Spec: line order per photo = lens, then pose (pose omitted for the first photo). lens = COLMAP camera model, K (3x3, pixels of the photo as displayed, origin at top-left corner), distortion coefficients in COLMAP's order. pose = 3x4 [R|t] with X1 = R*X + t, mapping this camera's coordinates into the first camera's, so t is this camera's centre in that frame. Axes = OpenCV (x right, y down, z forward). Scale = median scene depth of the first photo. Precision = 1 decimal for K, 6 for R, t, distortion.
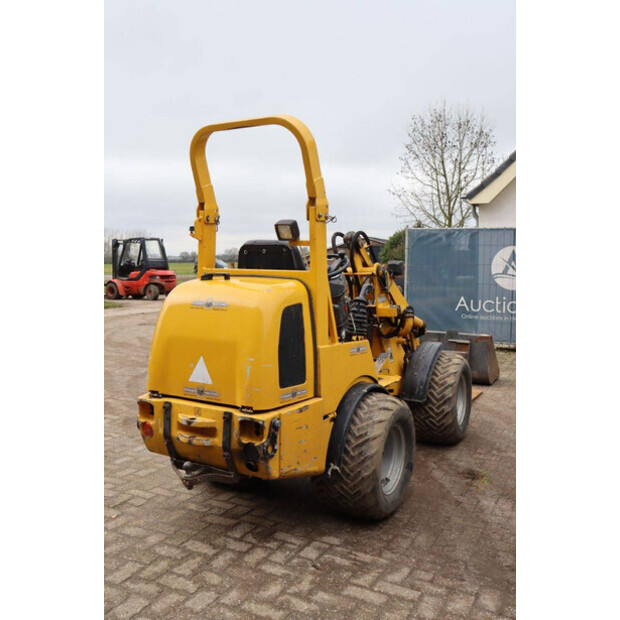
lens RADIAL K [[605.2, 0, 308.7], [0, 605.2, 307.6], [0, 0, 1]] dist [-0.033420, 0.000000]
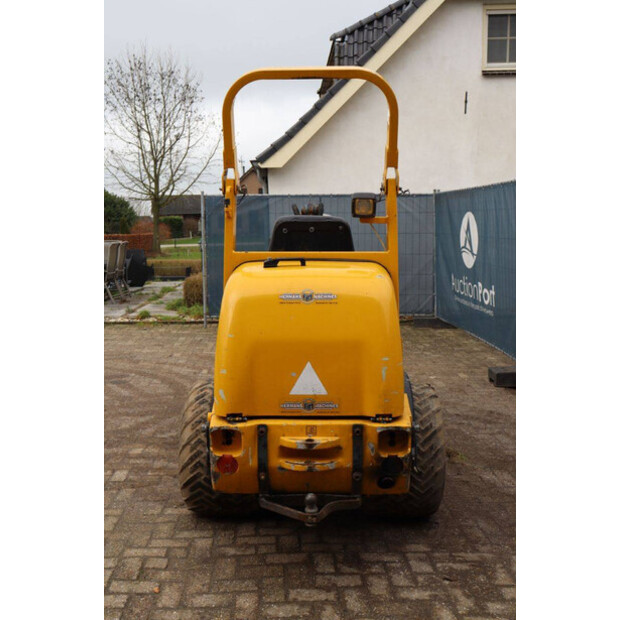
lens RADIAL K [[667.2, 0, 305.4], [0, 667.2, 309.2], [0, 0, 1]] dist [0.005648, 0.000000]
pose [[0.881346, -0.076179, 0.466290, -0.554718], [0.055648, 0.996784, 0.057666, -0.038749], [-0.469183, -0.024876, 0.882750, 0.203092]]
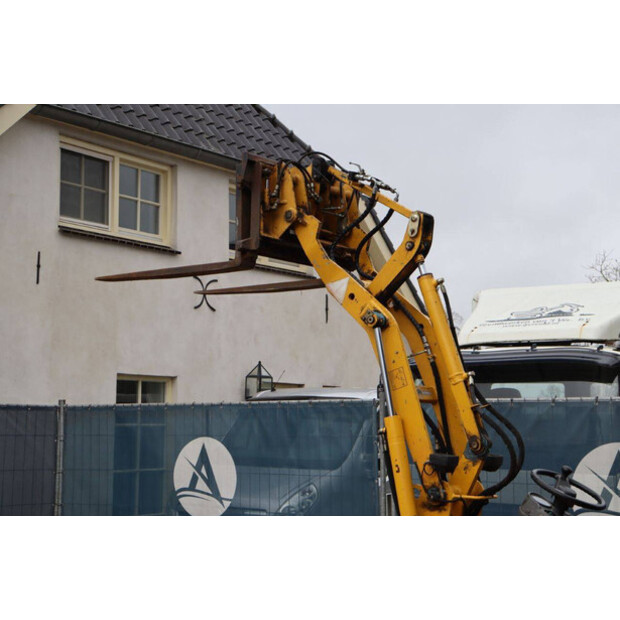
lens RADIAL K [[1109.6, 0, 315.7], [0, 1109.6, 309.7], [0, 0, 1]] dist [0.226942, 0.000000]
pose [[0.163626, 0.112219, 0.980119, -1.648628], [0.075937, 0.989129, -0.125928, -0.162253], [-0.983596, 0.095032, 0.153326, 1.349181]]
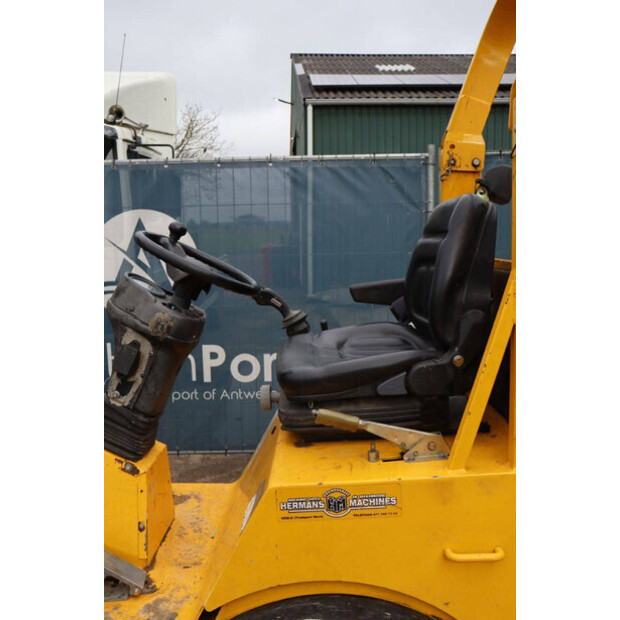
lens RADIAL K [[587.8, 0, 288.0], [0, 587.8, 300.9], [0, 0, 1]] dist [-0.003123, 0.000000]
pose [[-0.503413, -0.099246, 0.858327, -0.432216], [0.088727, 0.982192, 0.165607, -0.130173], [-0.859478, 0.159525, -0.485642, 1.443860]]
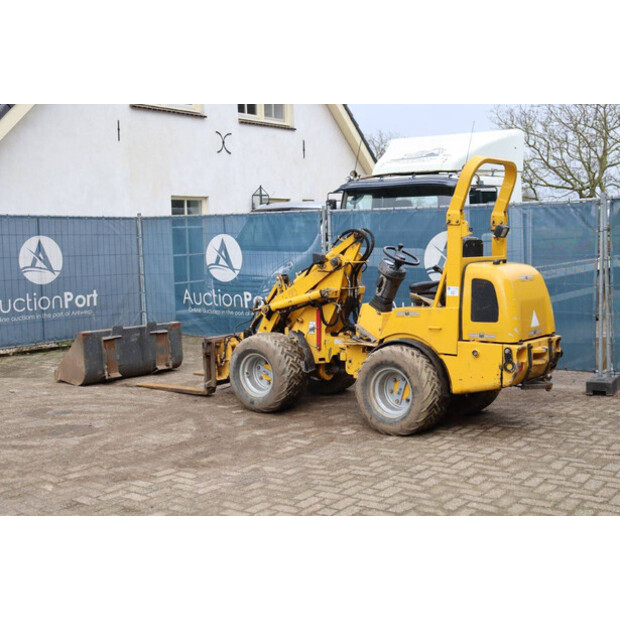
lens RADIAL K [[809.6, 0, 289.9], [0, 809.6, 297.1], [0, 0, 1]] dist [0.060605, 0.000000]
pose [[0.199869, -0.084158, 0.976202, -2.267763], [0.100969, 0.992770, 0.064914, -0.149258], [-0.974606, 0.085592, 0.206921, 1.108841]]
